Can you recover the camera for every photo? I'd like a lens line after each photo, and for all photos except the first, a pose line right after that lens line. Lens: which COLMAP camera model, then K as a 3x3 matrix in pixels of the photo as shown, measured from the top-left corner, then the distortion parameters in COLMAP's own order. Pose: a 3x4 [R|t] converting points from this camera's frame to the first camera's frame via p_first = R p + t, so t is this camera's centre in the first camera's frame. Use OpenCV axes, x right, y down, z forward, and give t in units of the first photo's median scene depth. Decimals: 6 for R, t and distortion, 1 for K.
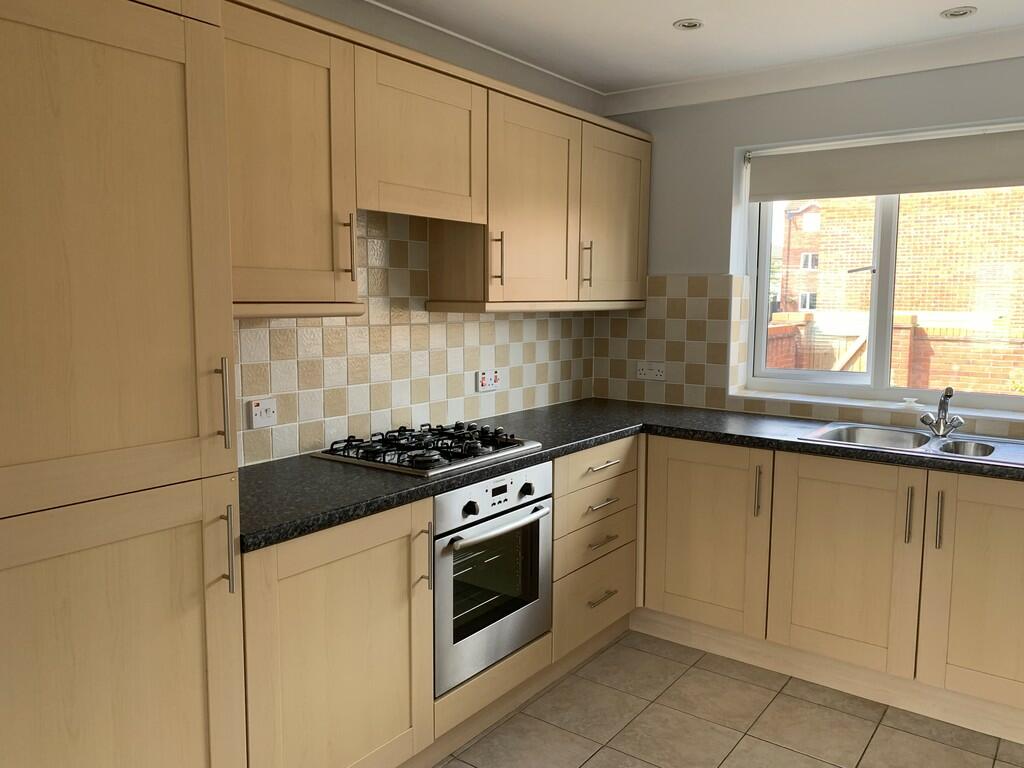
lens RADIAL K [[794.2, 0, 518.1], [0, 794.2, 383.8], [0, 0, 1]] dist [0.068099, -0.065666]
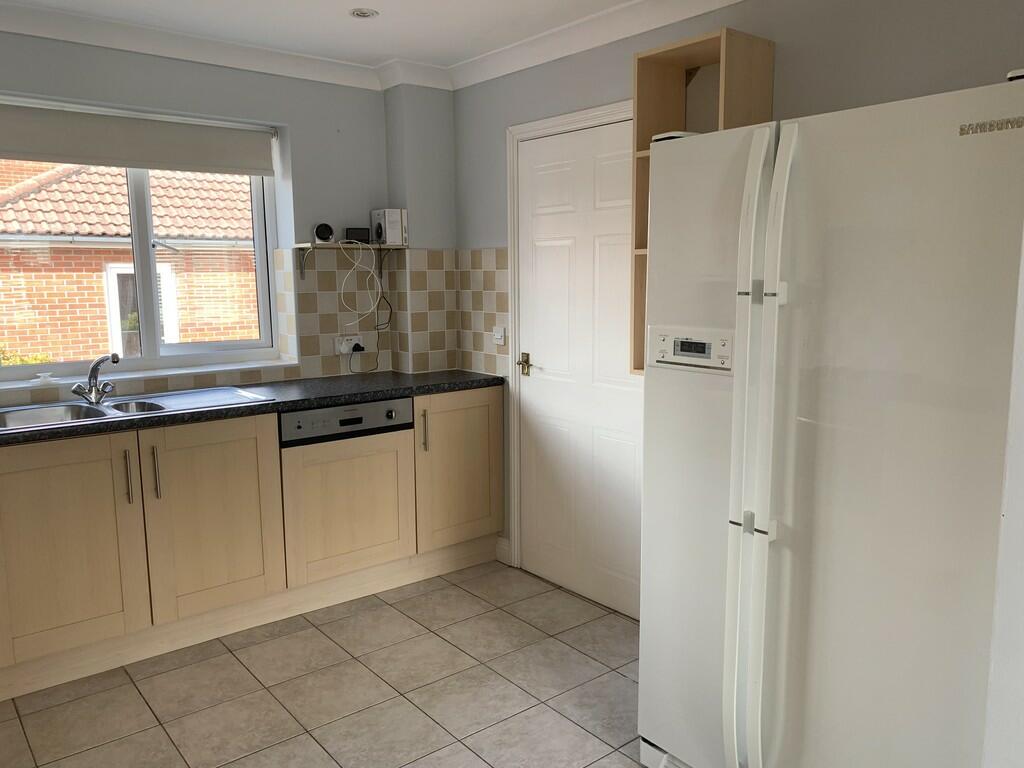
lens RADIAL K [[794.2, 0, 515.5], [0, 794.2, 383.4], [0, 0, 1]] dist [0.068099, -0.065666]
pose [[0.266058, -0.149581, 0.952281, -0.306113], [0.123861, 0.985003, 0.120115, -0.017142], [-0.955966, 0.085992, 0.280595, 0.182347]]
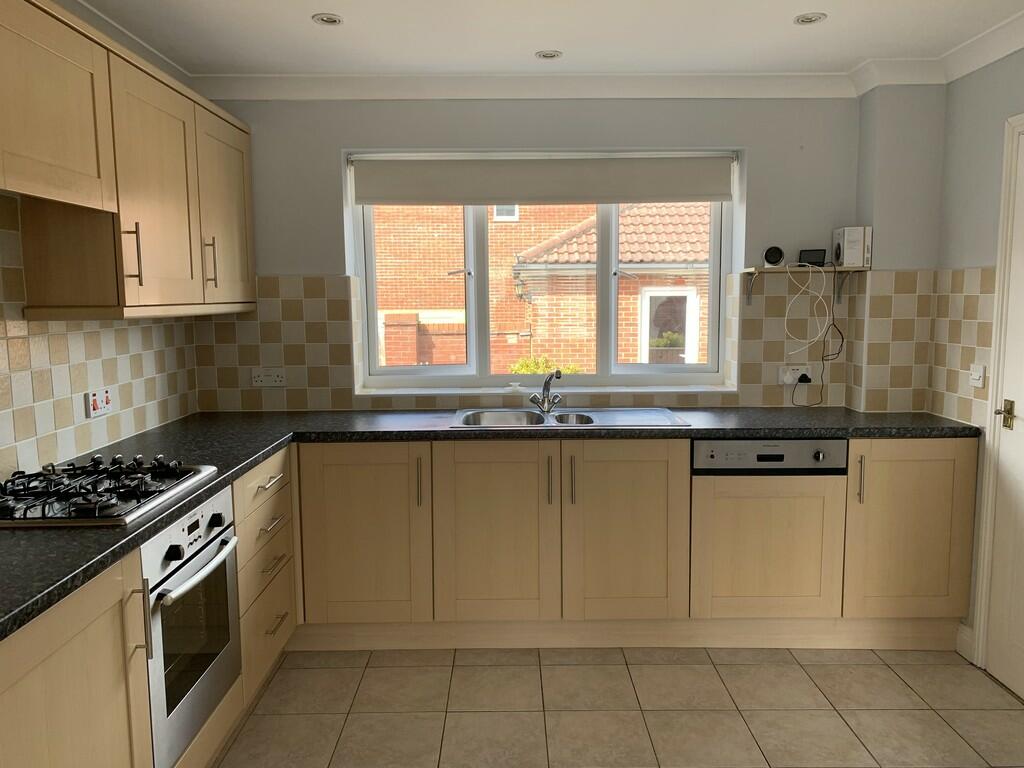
lens RADIAL K [[794.2, 0, 516.8], [0, 794.2, 386.7], [0, 0, 1]] dist [0.068099, -0.065666]
pose [[0.802783, -0.083988, 0.590327, -0.193073], [0.083423, 0.996113, 0.028273, -0.008713], [-0.590407, 0.026549, 0.806669, 0.076024]]
